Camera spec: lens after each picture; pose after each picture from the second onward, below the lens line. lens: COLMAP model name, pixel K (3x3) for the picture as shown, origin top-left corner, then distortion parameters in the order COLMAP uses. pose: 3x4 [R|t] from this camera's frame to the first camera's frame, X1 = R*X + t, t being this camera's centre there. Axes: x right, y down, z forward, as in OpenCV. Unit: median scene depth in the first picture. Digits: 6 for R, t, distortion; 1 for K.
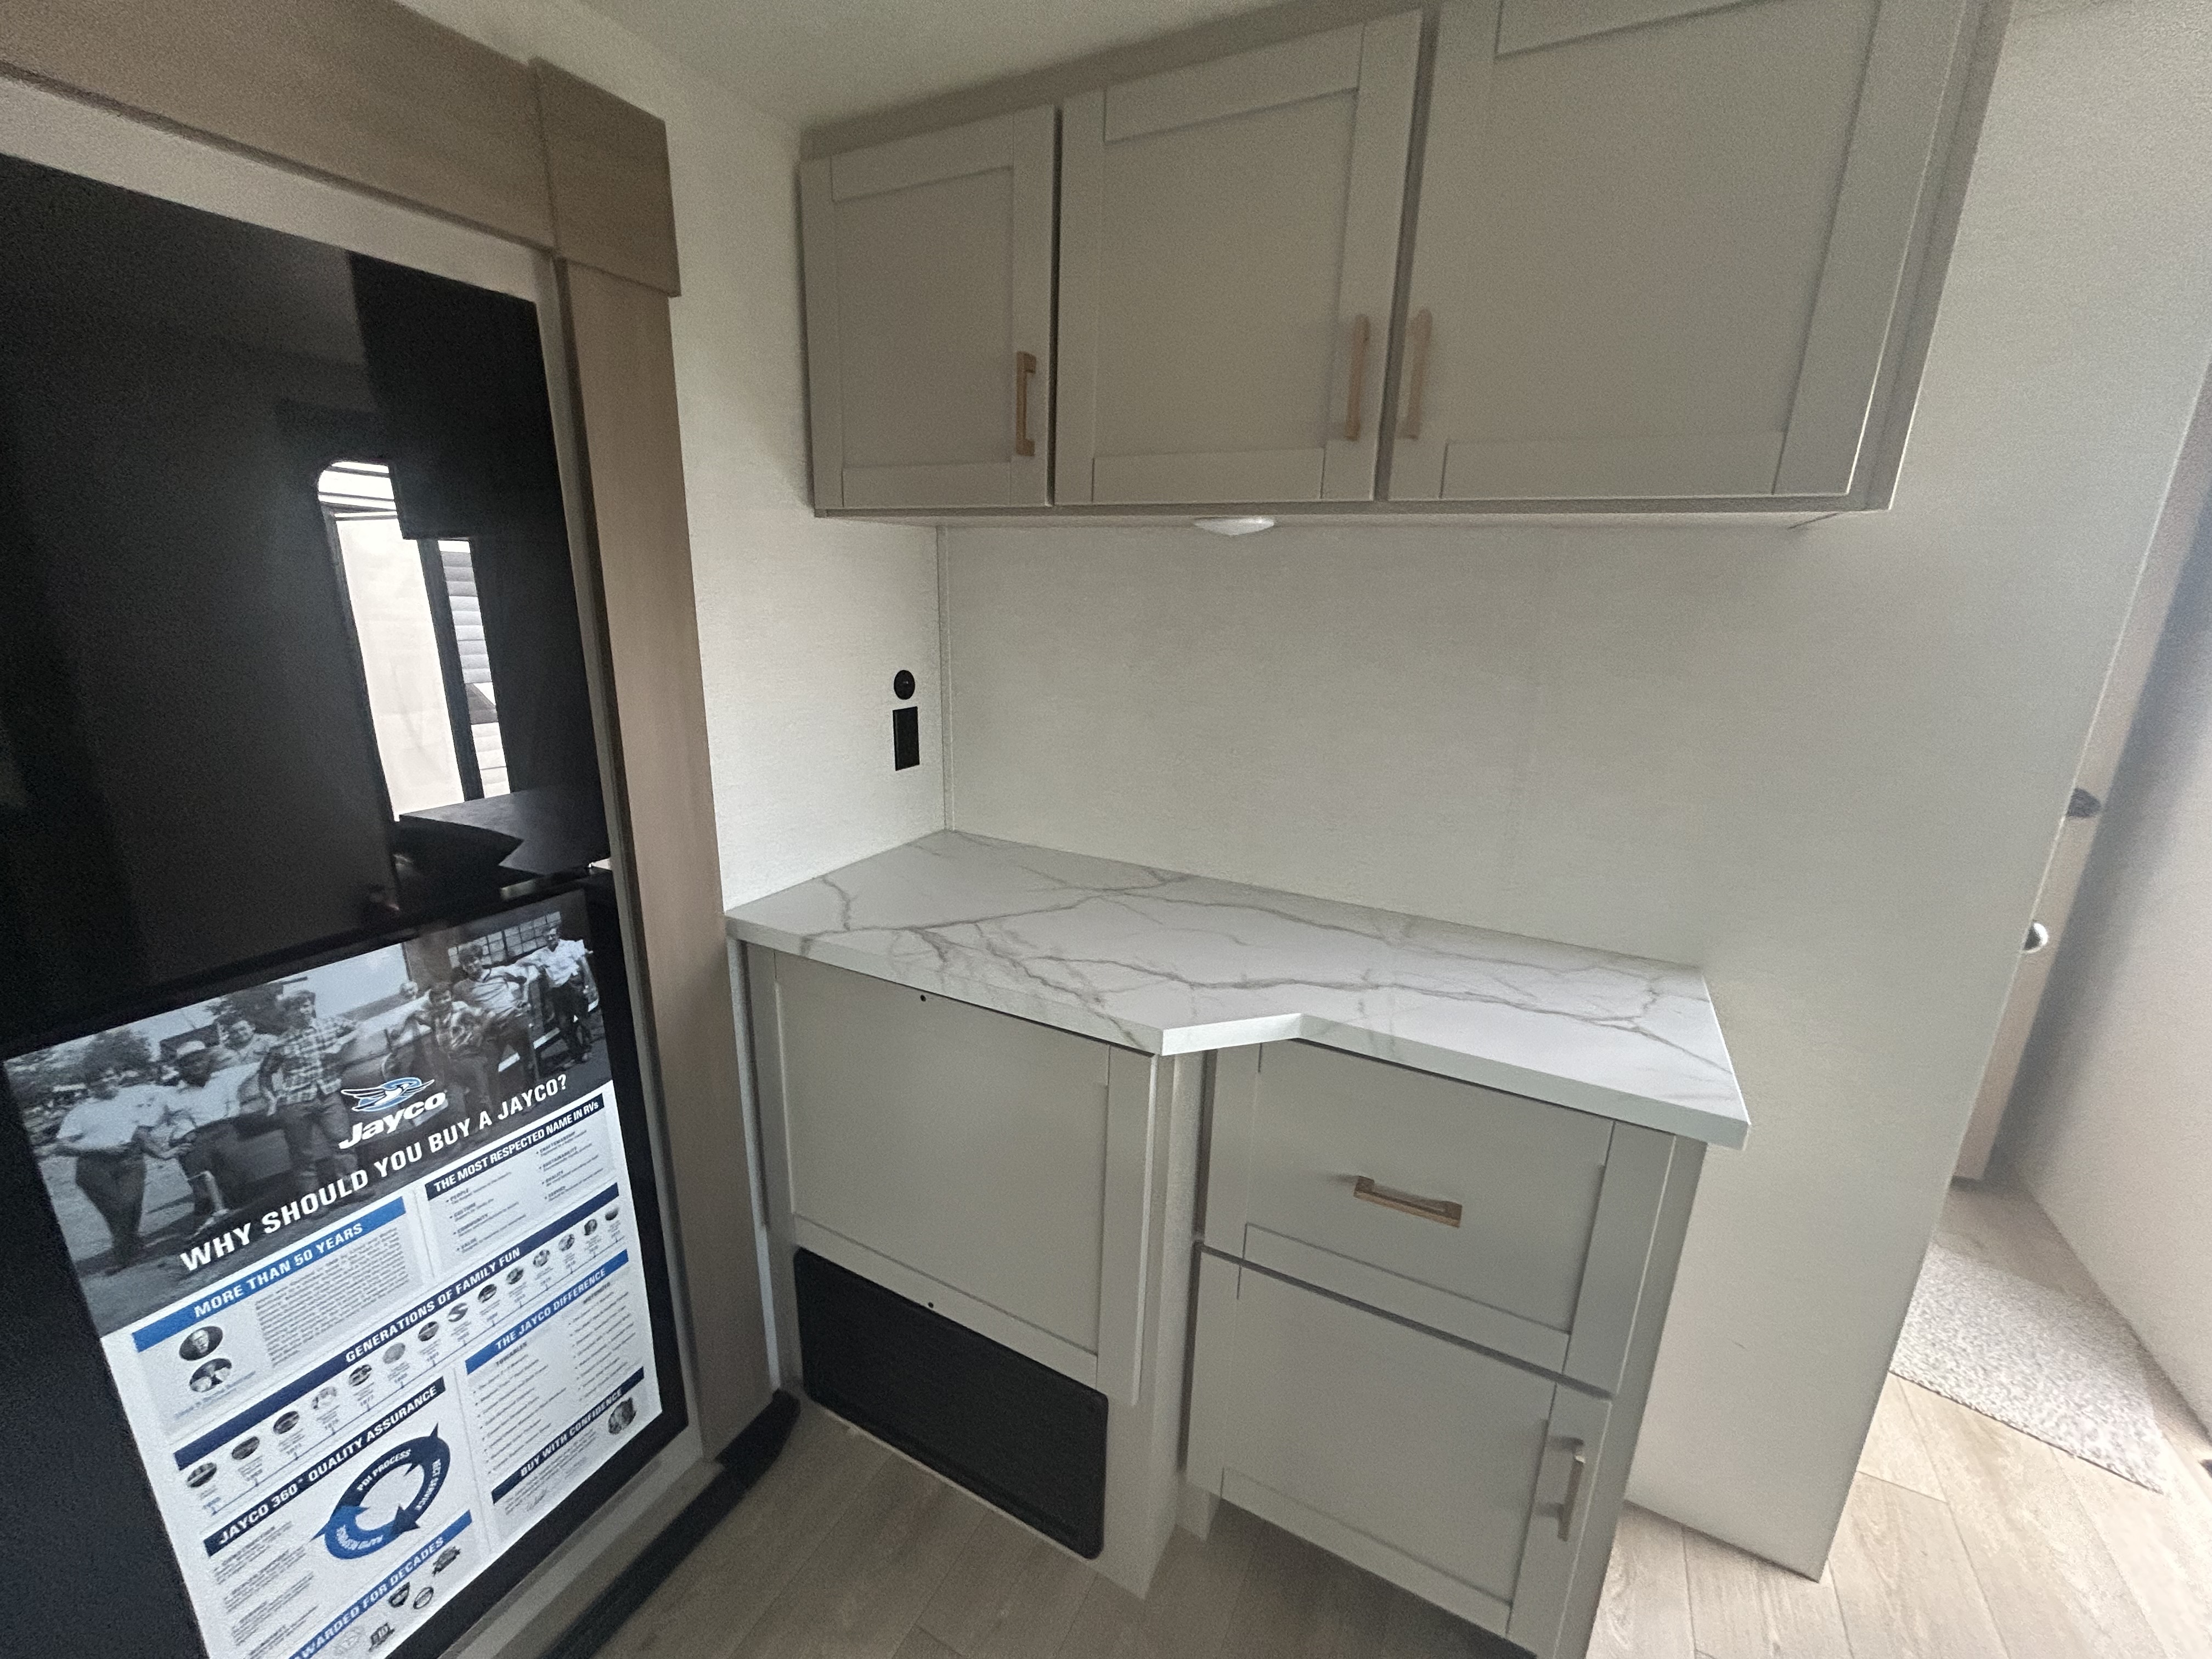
lens RADIAL K [[893.5, 0, 1103.4], [0, 893.5, 825.5], [0, 0, 1]] dist [0.004262, -0.001213]
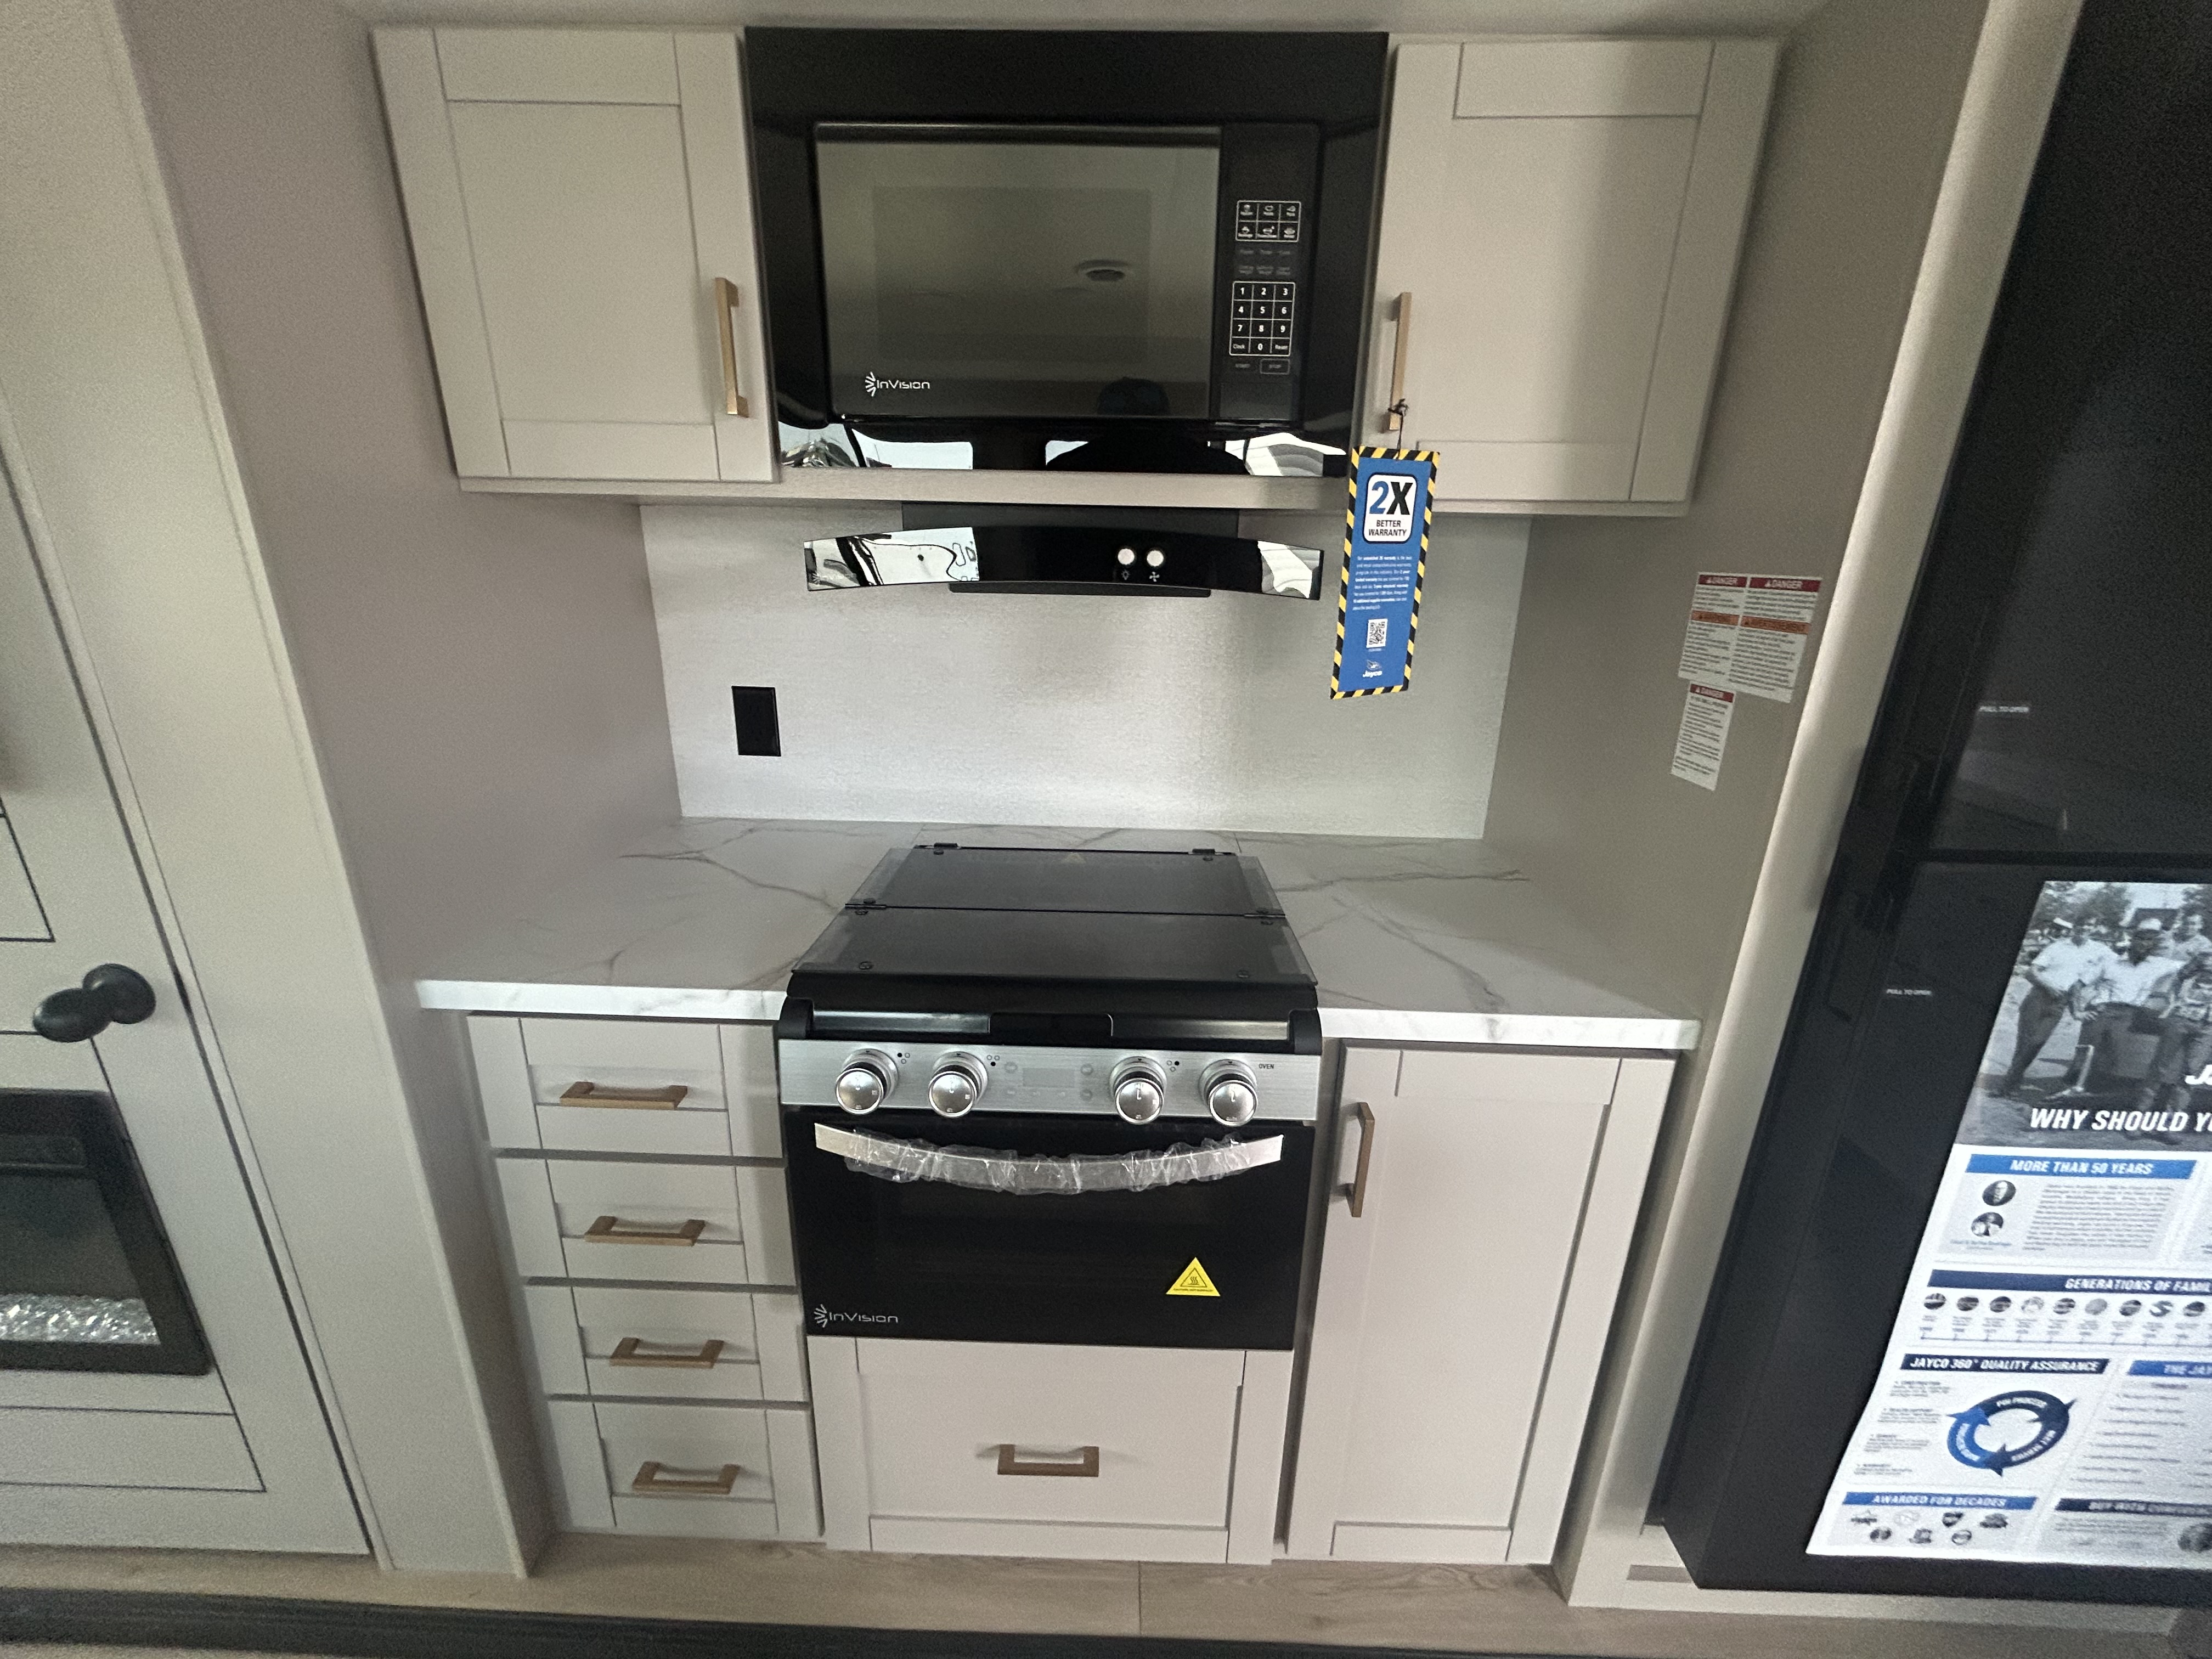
lens RADIAL K [[893.5, 0, 1100.7], [0, 893.5, 829.7], [0, 0, 1]] dist [0.004262, -0.001213]
pose [[0.448627, 0.269678, -0.852061, -0.526407], [-0.245158, 0.953951, 0.172846, 0.189019], [0.859437, 0.131346, 0.494082, -0.343086]]
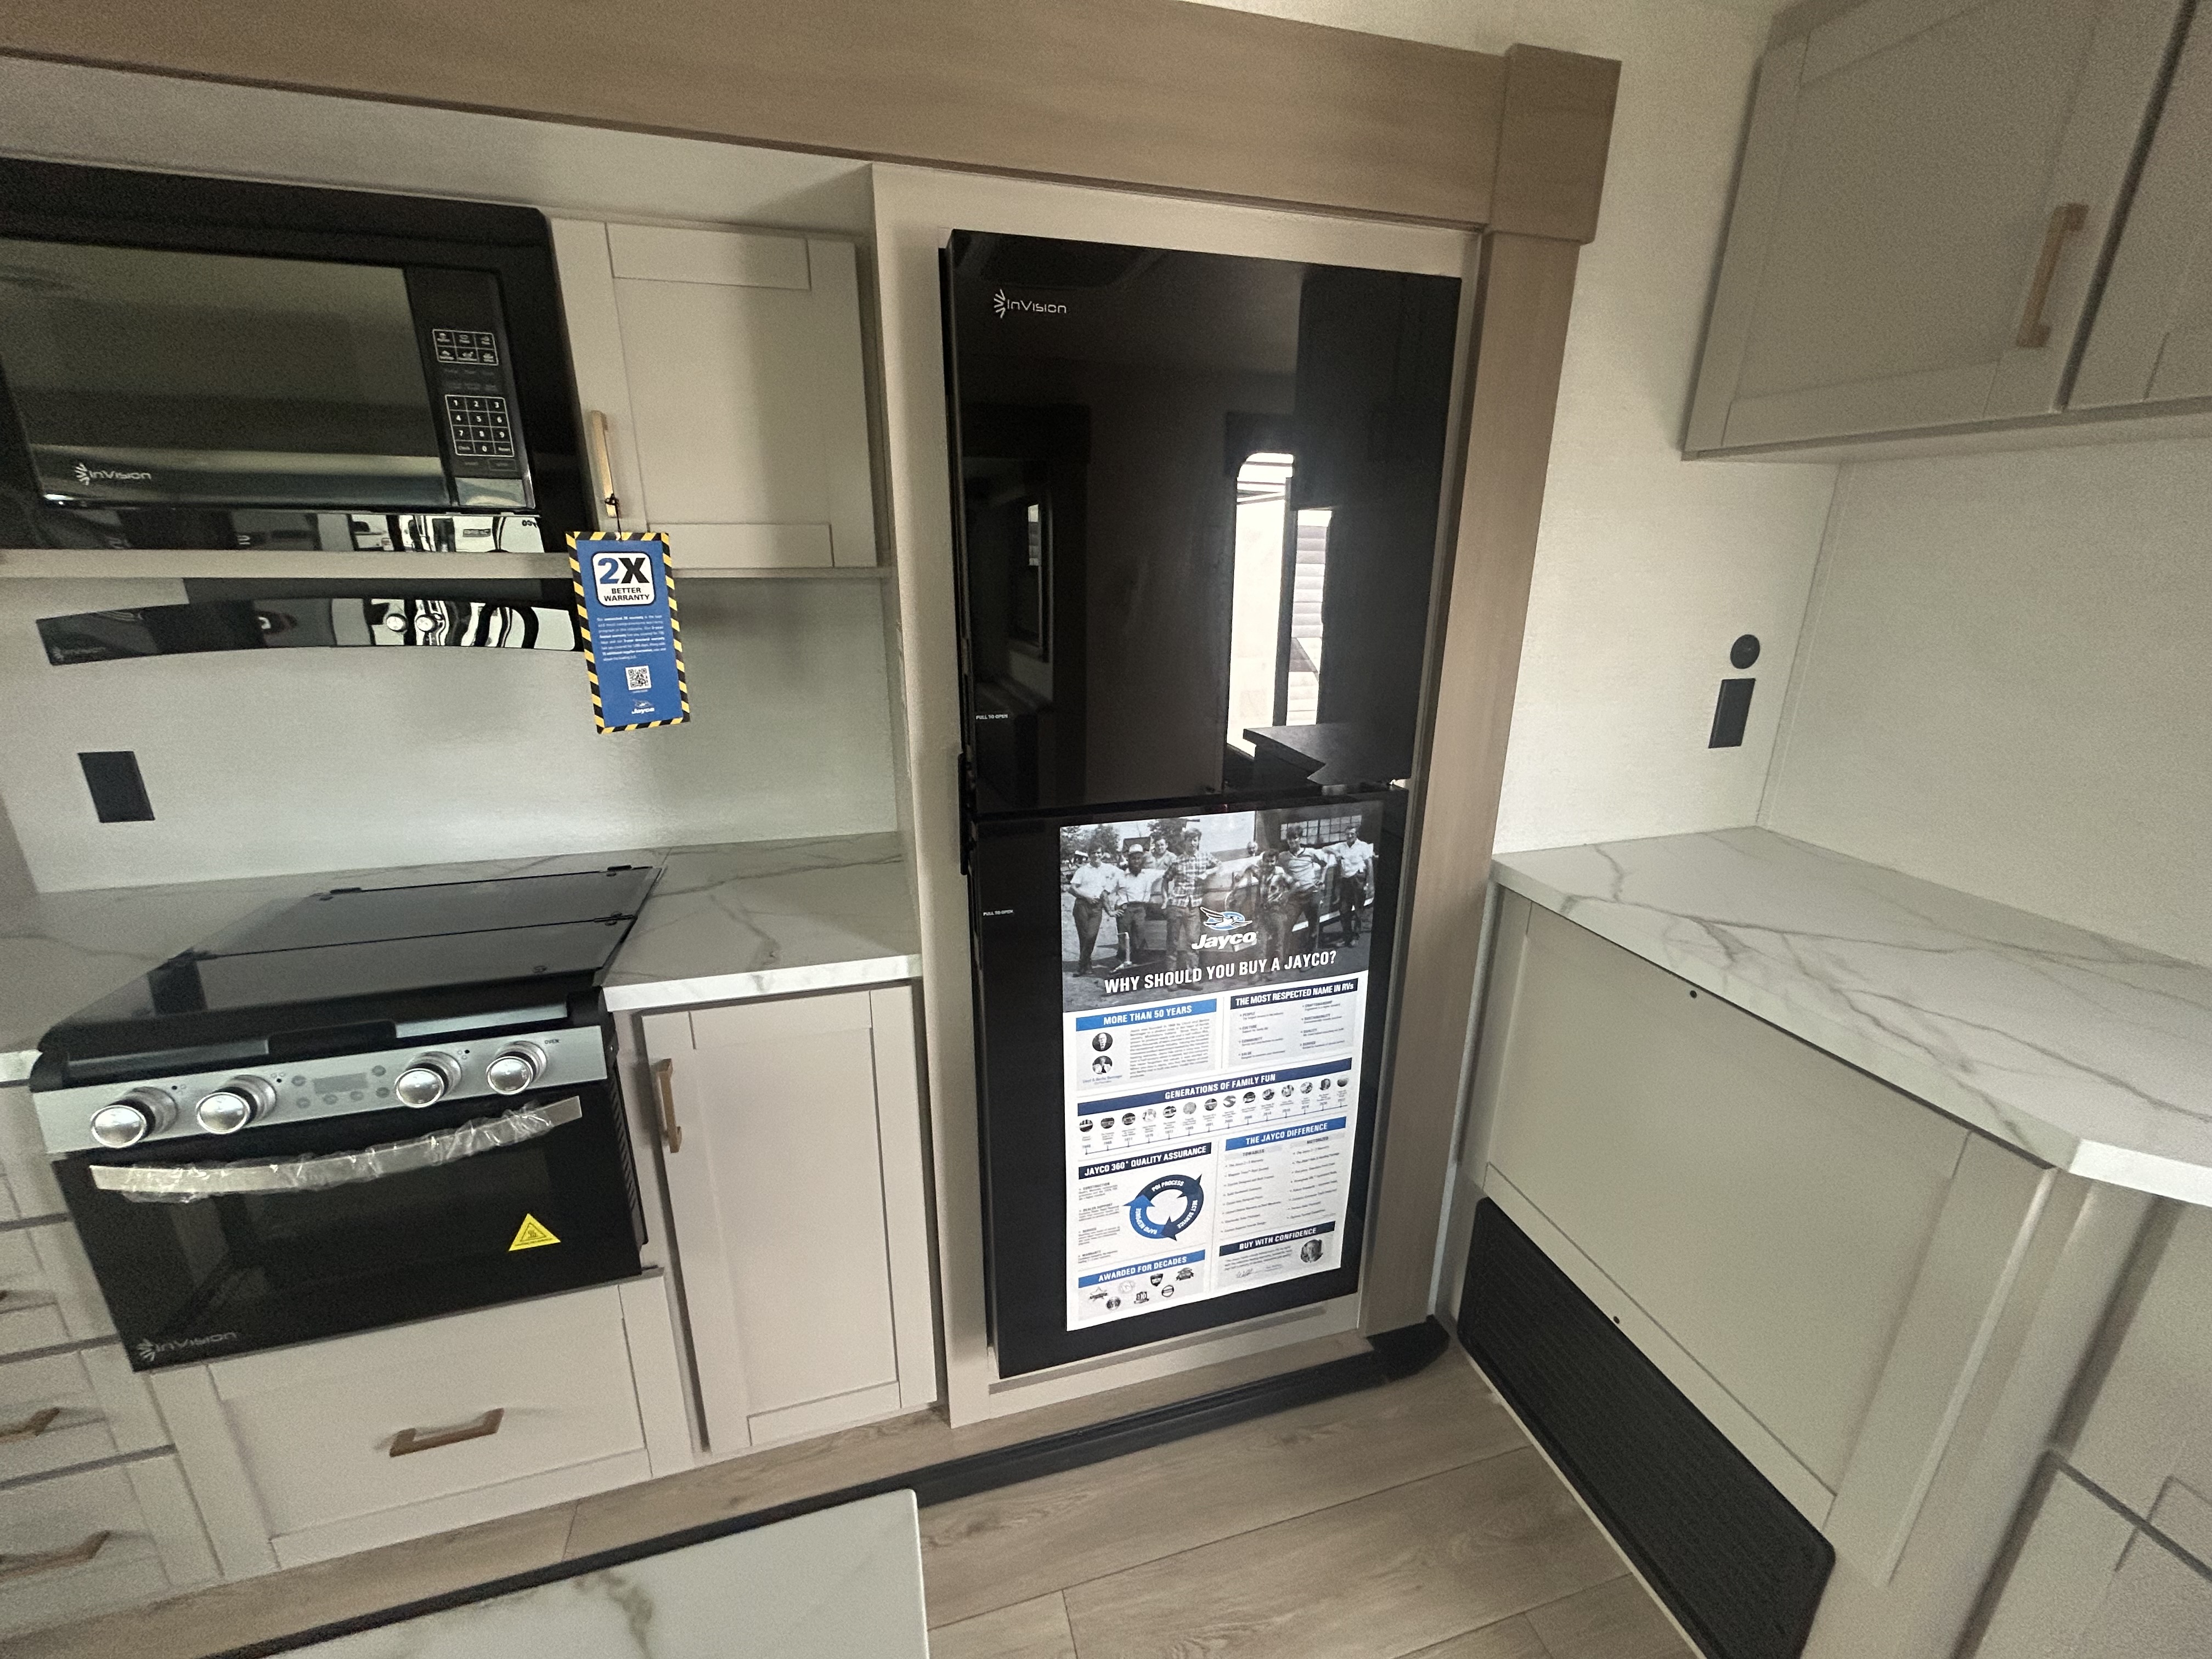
lens RADIAL K [[893.5, 0, 1105.4], [0, 893.5, 827.8], [0, 0, 1]] dist [0.004262, -0.001213]
pose [[0.691919, 0.201088, -0.693406, -0.025104], [-0.182650, 0.977941, 0.101345, 0.053798], [0.698490, 0.056528, 0.713384, -0.066686]]
